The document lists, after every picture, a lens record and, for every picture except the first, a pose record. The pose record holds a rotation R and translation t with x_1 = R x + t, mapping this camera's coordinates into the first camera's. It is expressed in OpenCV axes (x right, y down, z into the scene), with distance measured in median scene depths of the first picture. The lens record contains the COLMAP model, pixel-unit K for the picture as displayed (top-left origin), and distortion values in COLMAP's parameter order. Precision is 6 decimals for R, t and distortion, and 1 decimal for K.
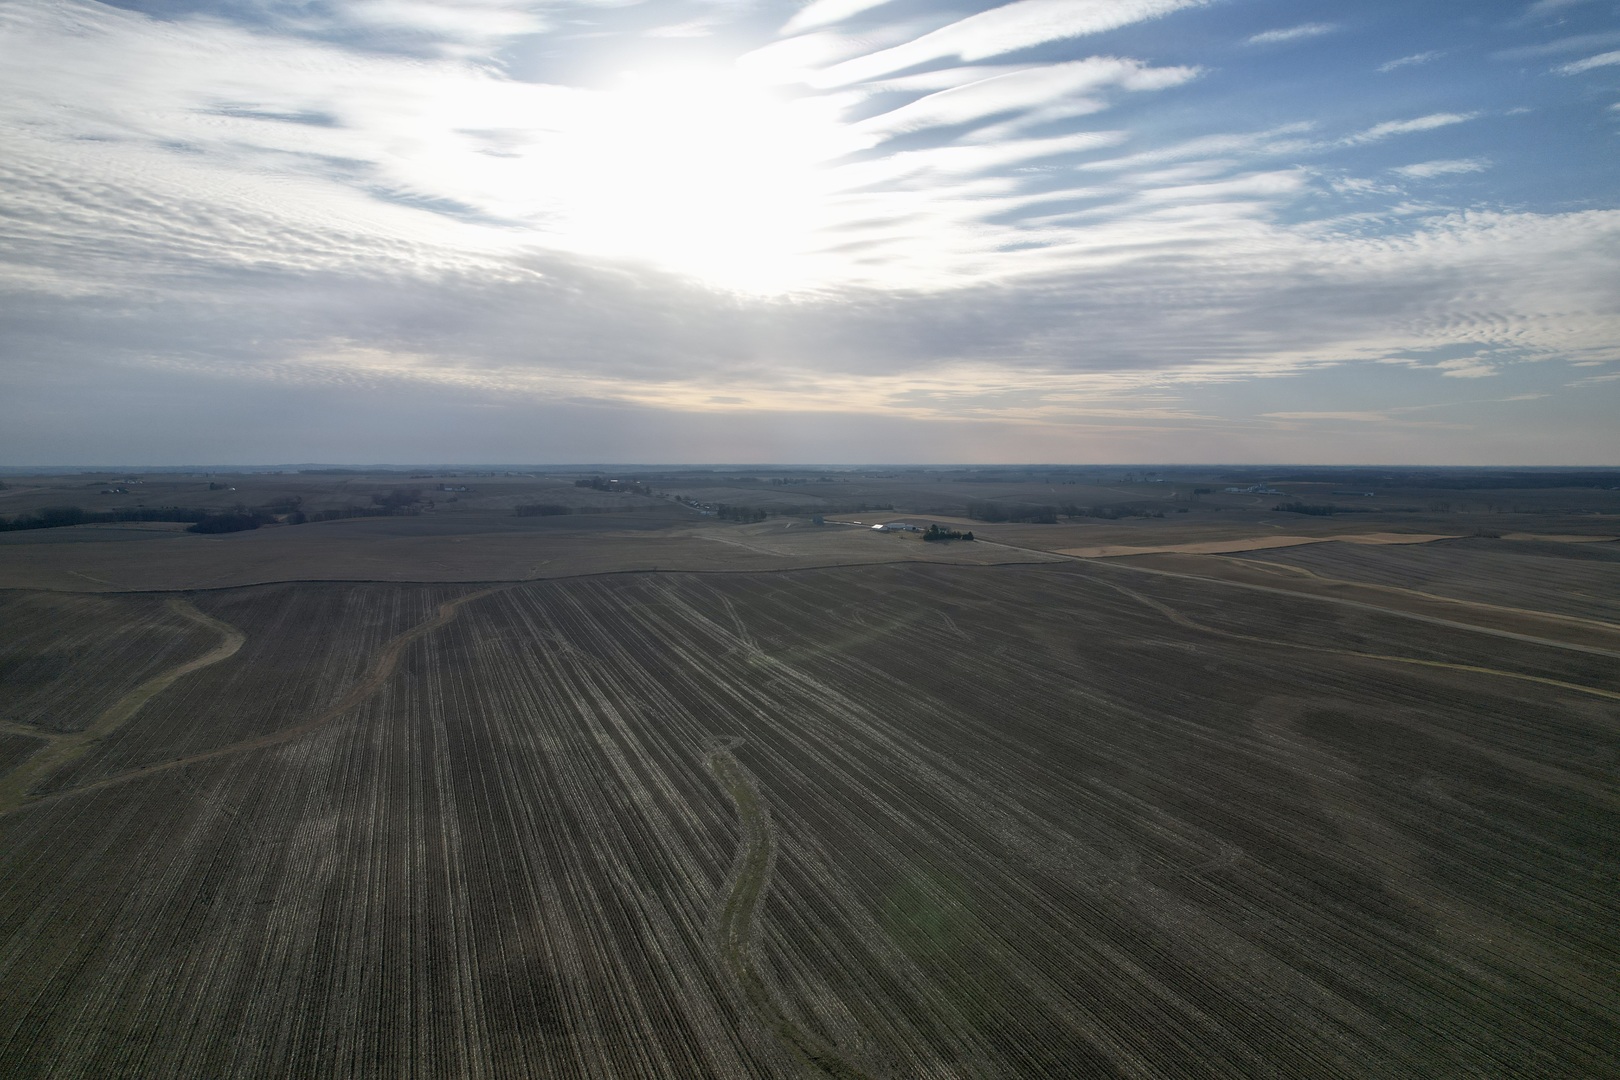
lens RADIAL K [[1045.8, 0, 838.7], [0, 1045.8, 564.3], [0, 0, 1]] dist [-0.058689, 0.060633]
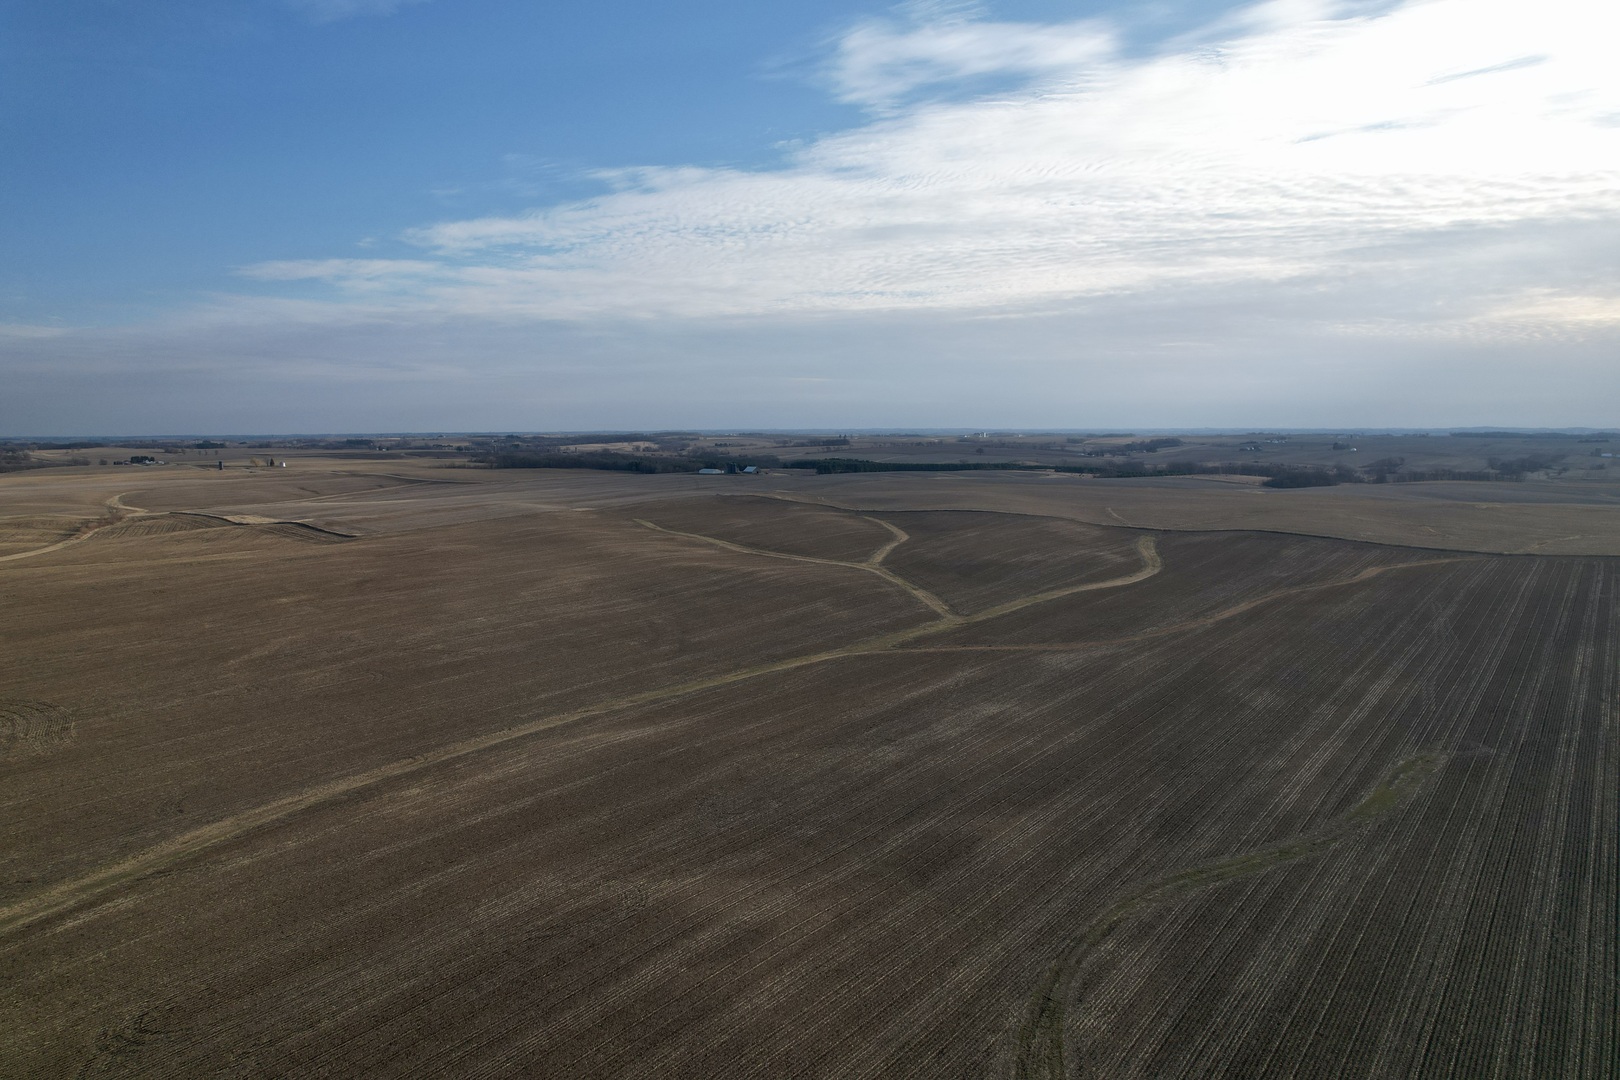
lens RADIAL K [[1045.8, 0, 835.4], [0, 1045.8, 510.8], [0, 0, 1]] dist [-0.058689, 0.060633]
pose [[0.507051, 0.068718, -0.859172, 0.357186], [-0.081421, 0.996178, 0.031624, -0.005204], [0.858061, 0.053920, 0.510708, 0.142837]]
